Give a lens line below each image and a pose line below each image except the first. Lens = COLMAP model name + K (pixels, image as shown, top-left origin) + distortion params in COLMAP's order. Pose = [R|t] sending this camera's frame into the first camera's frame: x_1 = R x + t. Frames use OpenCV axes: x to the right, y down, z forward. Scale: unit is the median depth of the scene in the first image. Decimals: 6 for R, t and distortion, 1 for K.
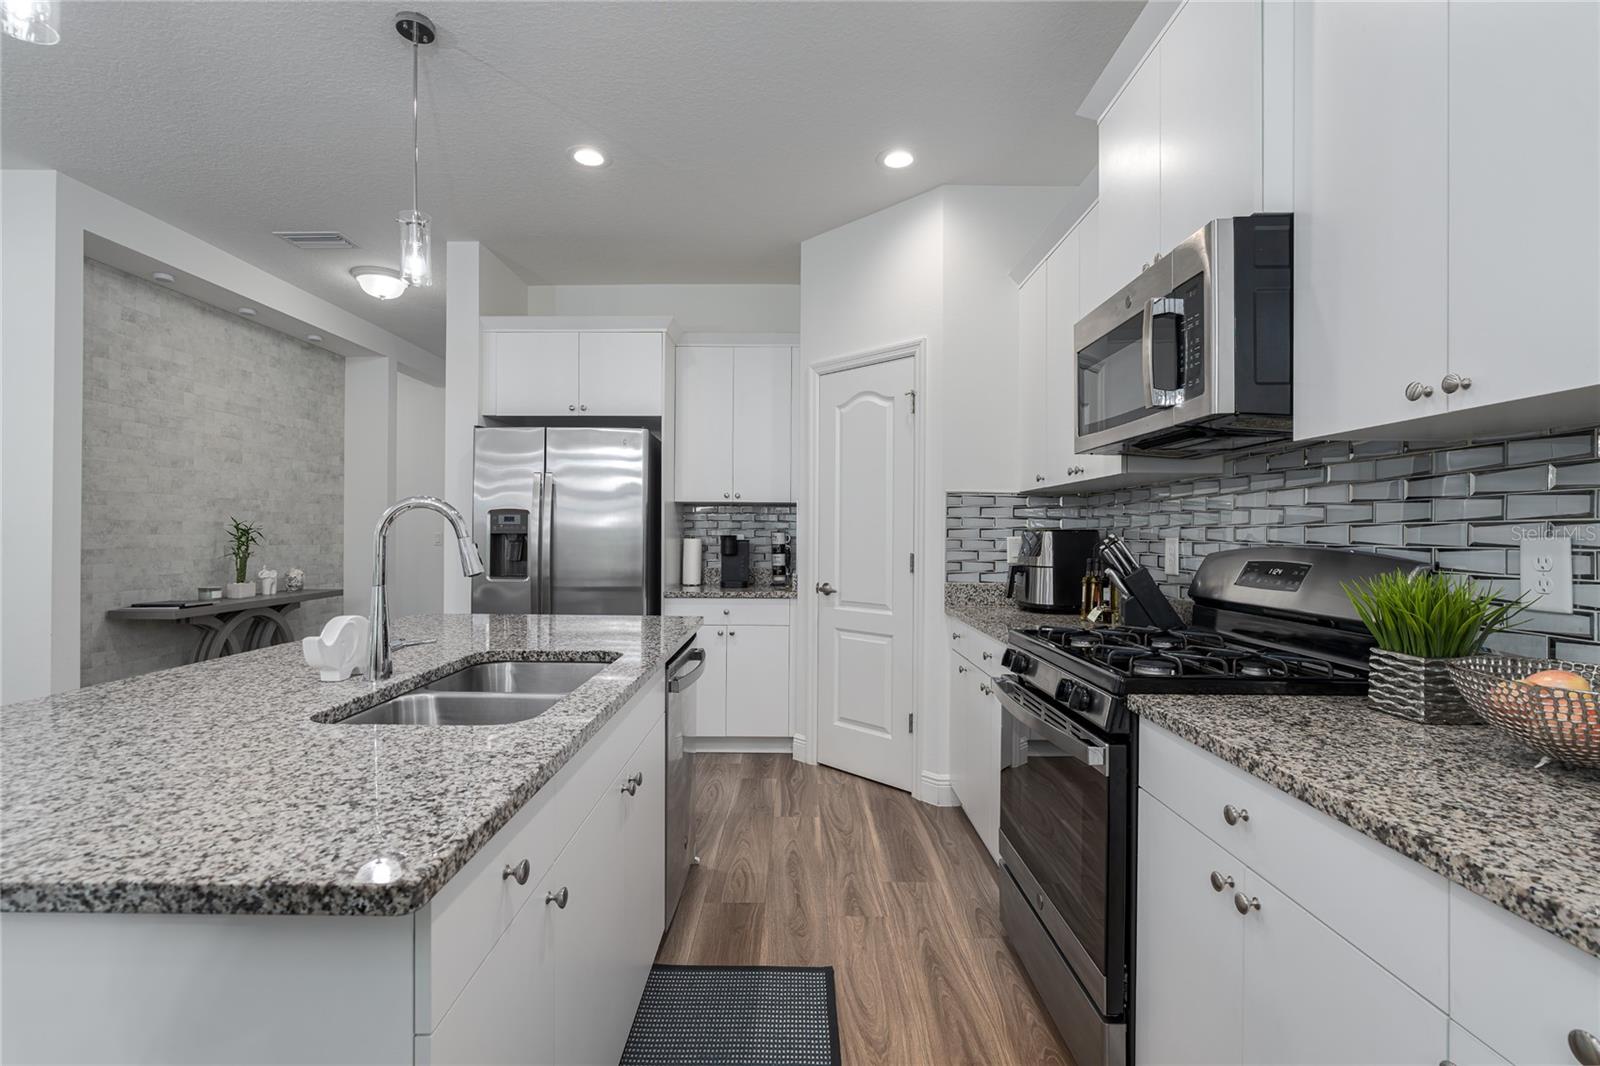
lens RADIAL K [[718.1, 0, 768.1], [0, 718.1, 543.9], [0, 0, 1]] dist [-0.001163, -0.000410]
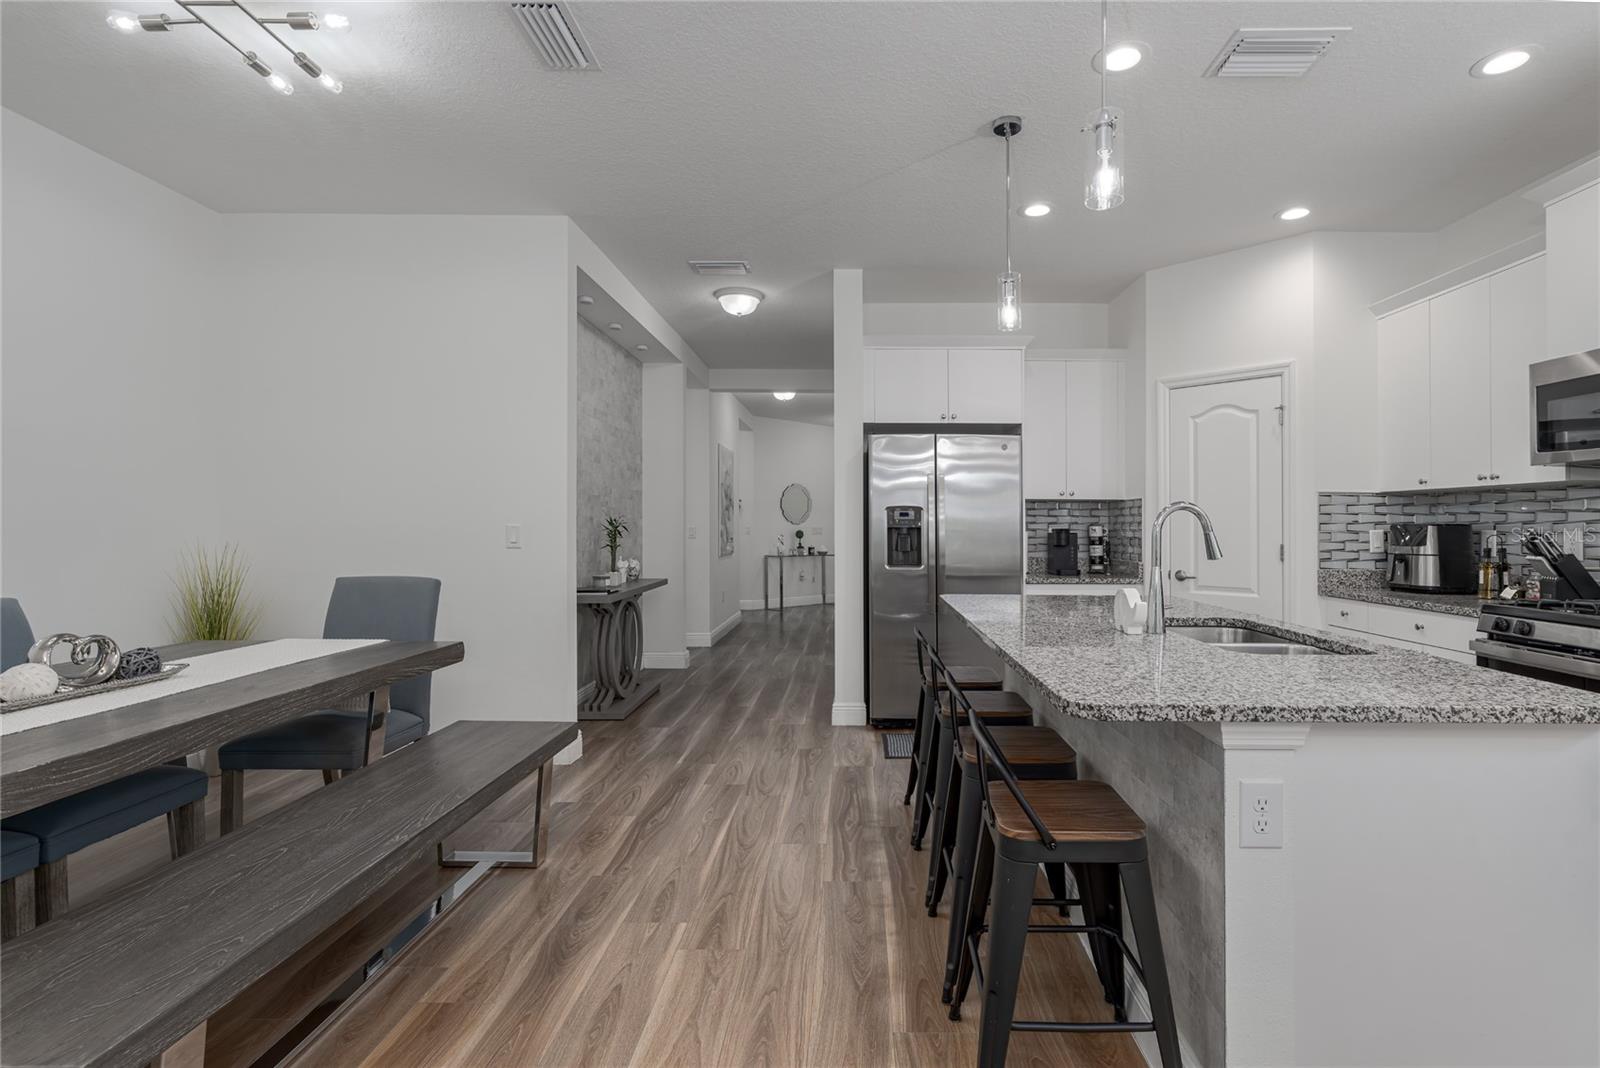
lens RADIAL K [[718.1, 0, 888.9], [0, 718.1, 531.1], [0, 0, 1]] dist [-0.001163, -0.000410]
pose [[0.999888, 0.000005, 0.014993, -0.405711], [0.000119, 0.999966, -0.008290, 0.001315], [-0.014992, 0.008291, 0.999853, -0.143170]]
